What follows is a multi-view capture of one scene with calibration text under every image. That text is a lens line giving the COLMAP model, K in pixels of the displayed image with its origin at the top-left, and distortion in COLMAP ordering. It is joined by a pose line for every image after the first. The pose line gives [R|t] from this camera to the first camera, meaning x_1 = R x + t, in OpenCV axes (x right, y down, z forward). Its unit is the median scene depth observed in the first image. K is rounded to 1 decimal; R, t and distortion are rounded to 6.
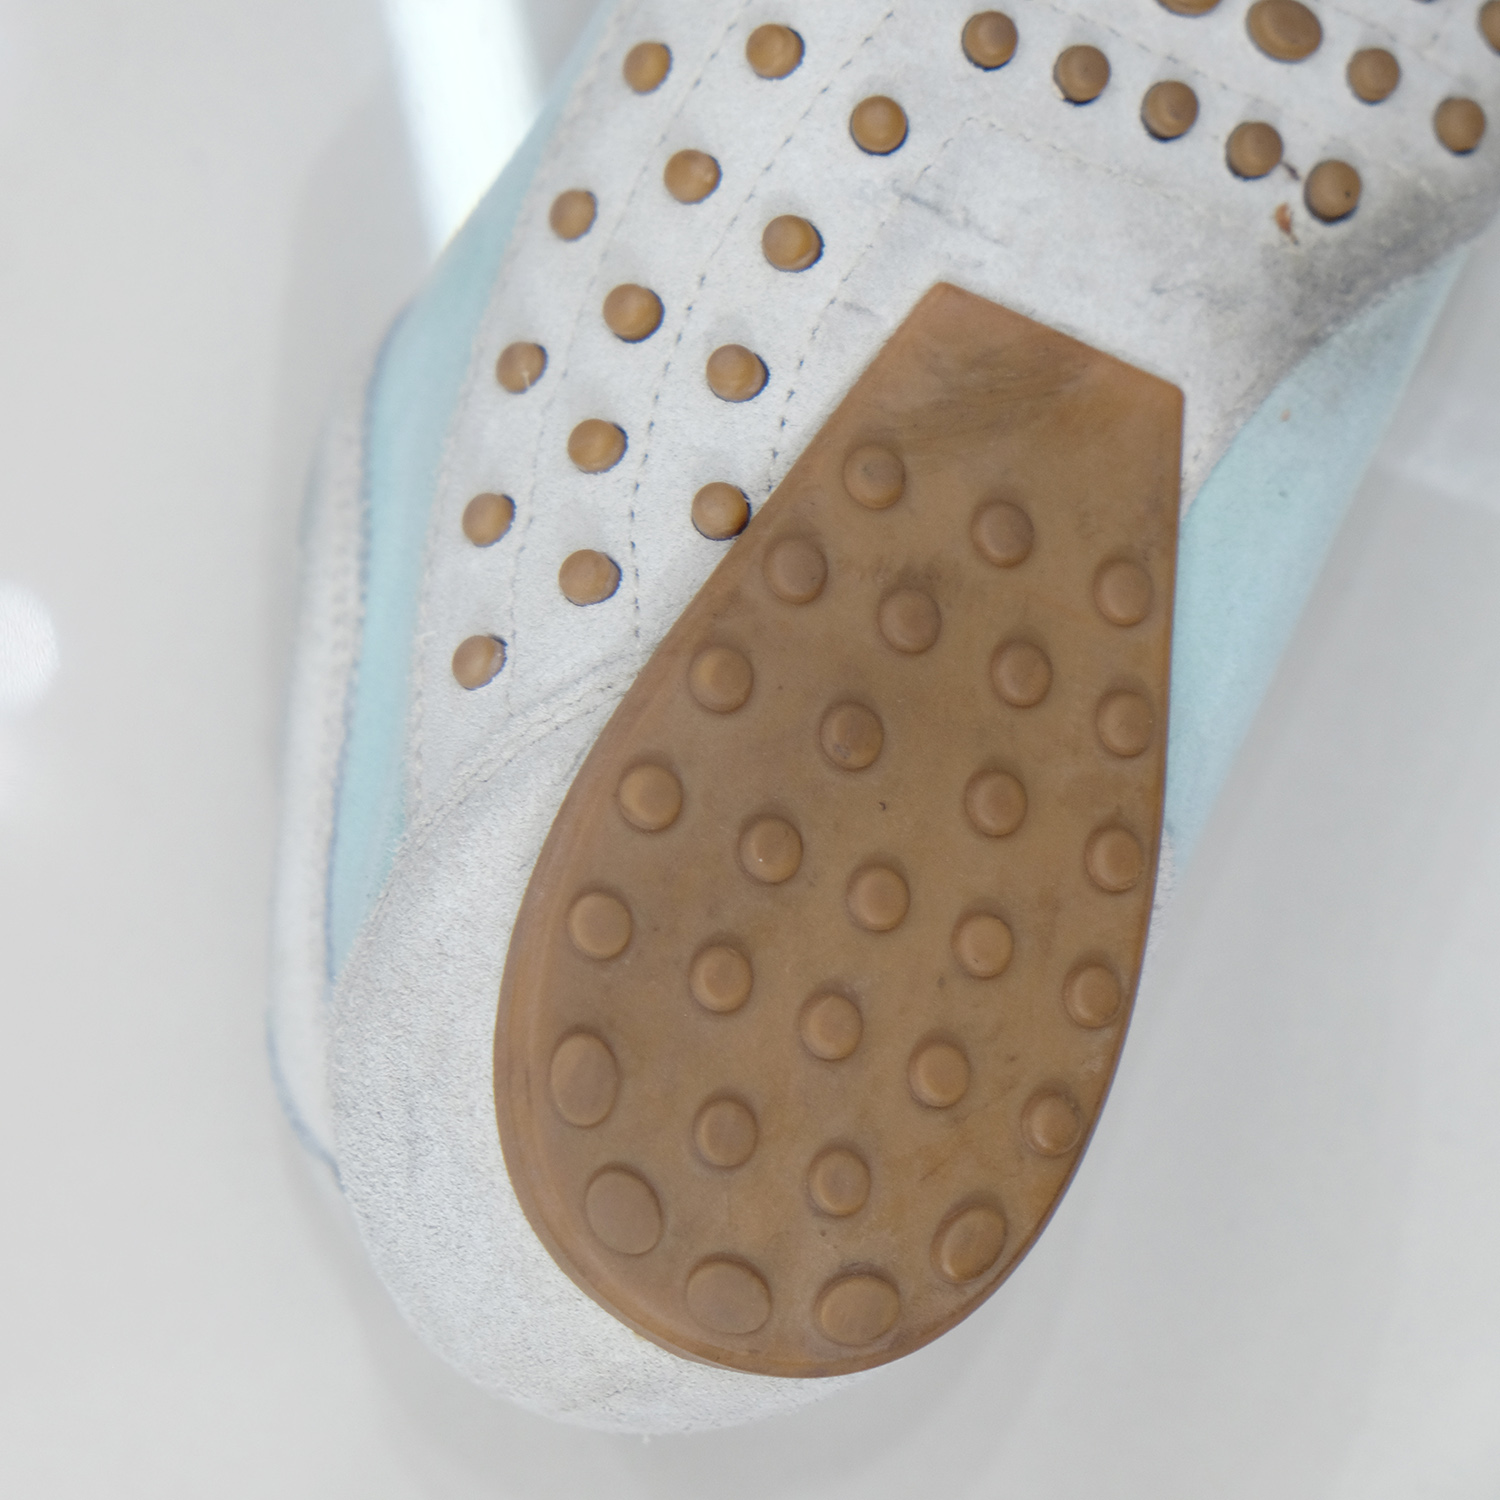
lens RADIAL K [[5129.0, 0, 750.0], [0, 5129.0, 750.0], [0, 0, 1]] dist [-0.128535, 4.020172]
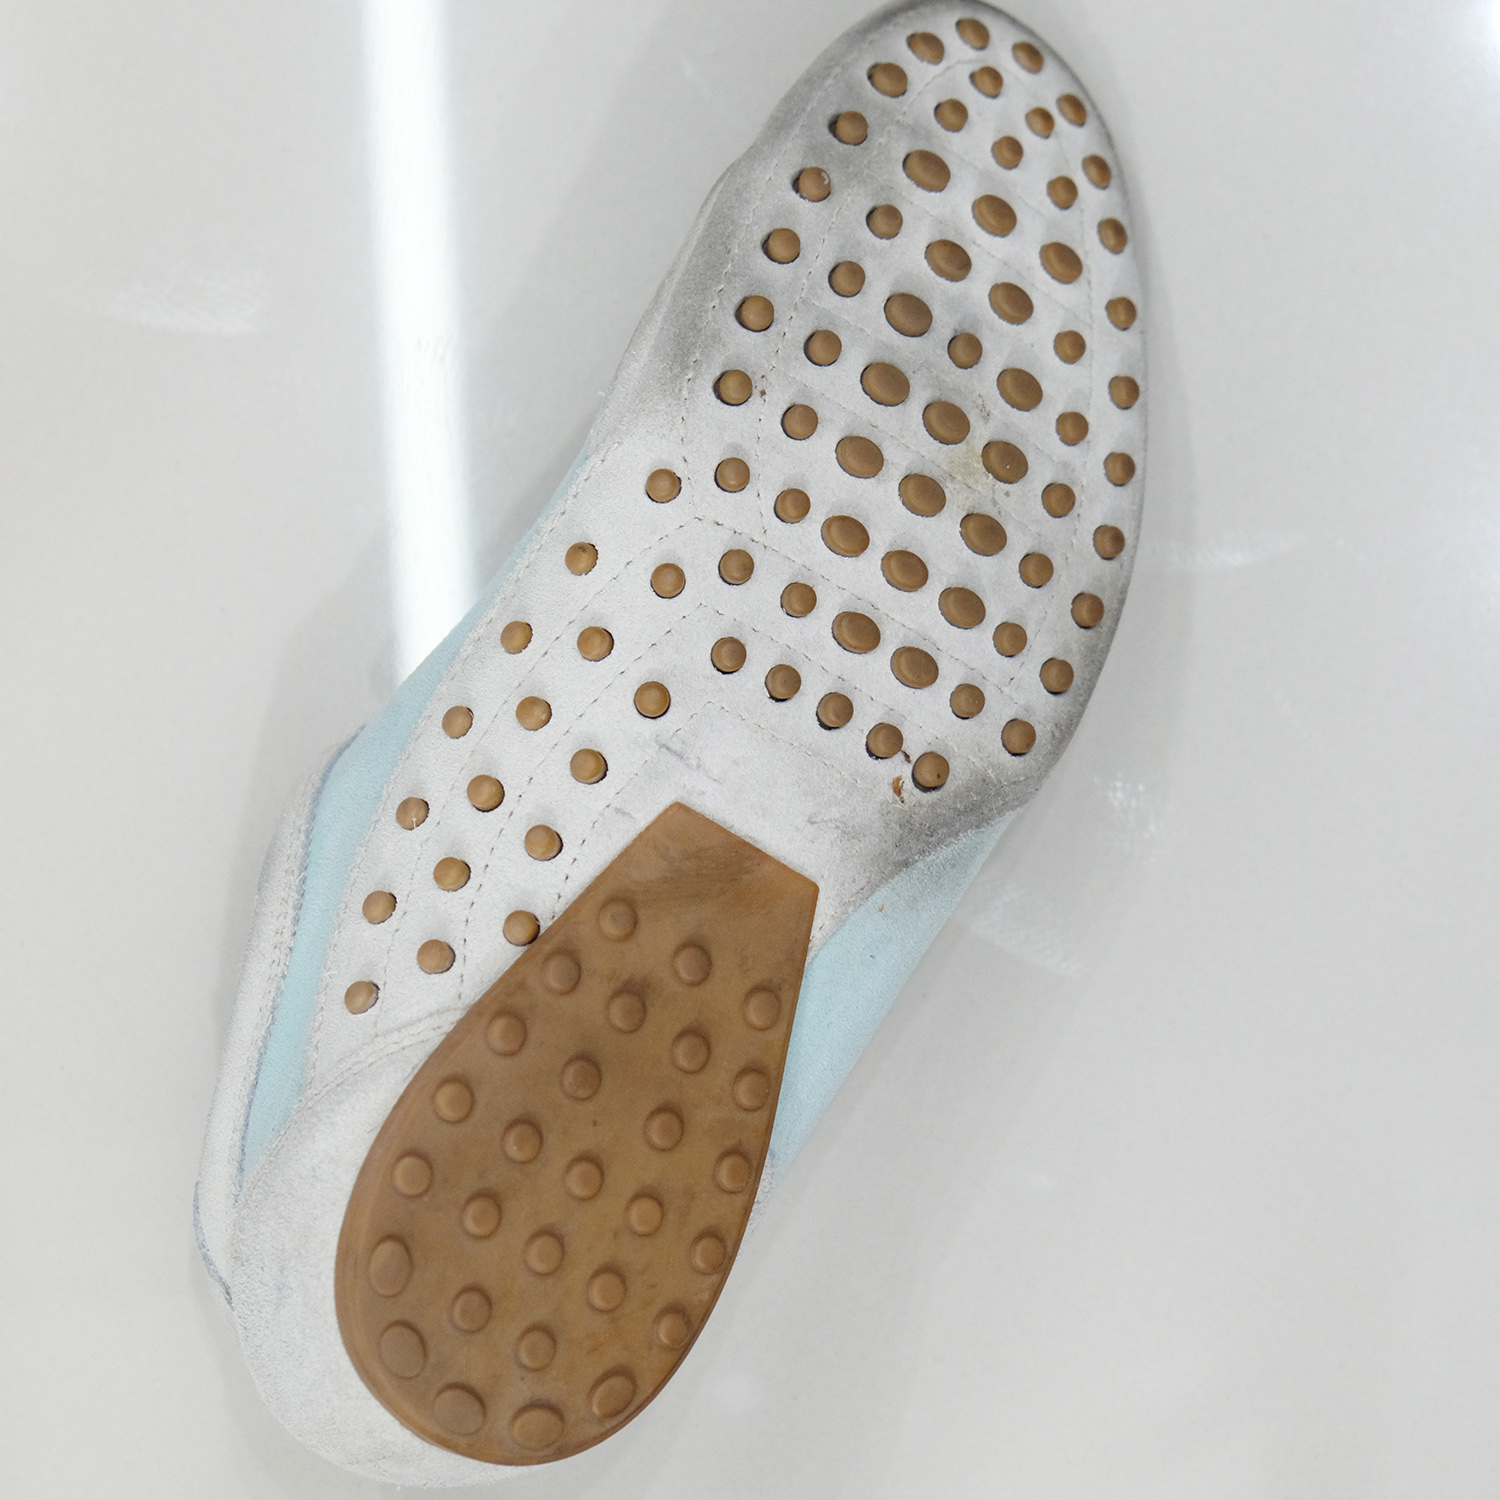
lens RADIAL K [[5129.0, 0, 750.0], [0, 5129.0, 750.0], [0, 0, 1]] dist [-0.128535, 4.020172]
pose [[0.990452, 0.135741, 0.024055, 0.019193], [-0.135489, 0.990708, -0.011834, -0.092825], [-0.025438, 0.008462, 0.999641, -0.624434]]
